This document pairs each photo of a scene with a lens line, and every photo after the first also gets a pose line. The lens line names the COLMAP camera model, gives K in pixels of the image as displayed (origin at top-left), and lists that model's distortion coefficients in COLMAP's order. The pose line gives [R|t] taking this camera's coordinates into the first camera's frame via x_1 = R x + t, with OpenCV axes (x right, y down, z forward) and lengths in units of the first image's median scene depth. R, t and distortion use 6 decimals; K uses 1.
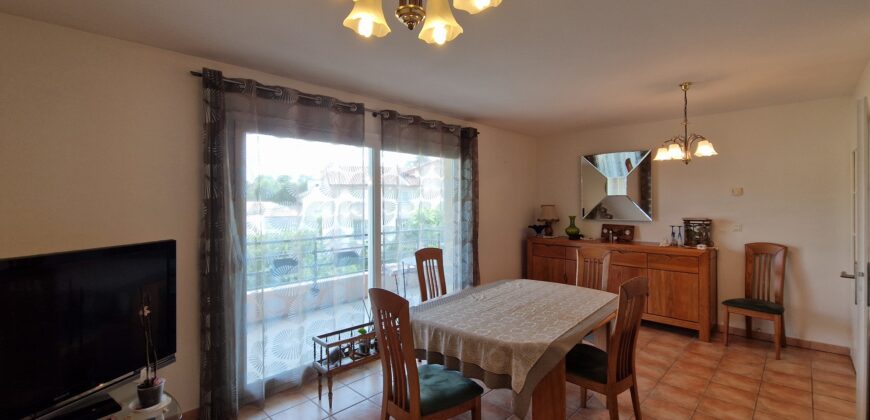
lens RADIAL K [[368.9, 0, 440.4], [0, 368.9, 201.5], [0, 0, 1]] dist [0.002145, -0.006636]
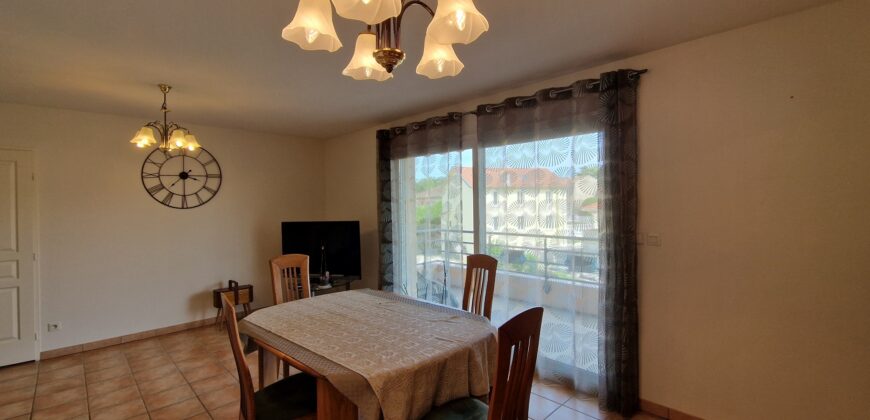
lens RADIAL K [[368.9, 0, 440.4], [0, 368.9, 201.5], [0, 0, 1]] dist [0.002145, -0.006636]
pose [[-0.011575, 0.004374, -0.999923, 0.850294], [0.019366, 0.999804, 0.004149, -0.004393], [0.999745, -0.019317, -0.011657, 0.931939]]
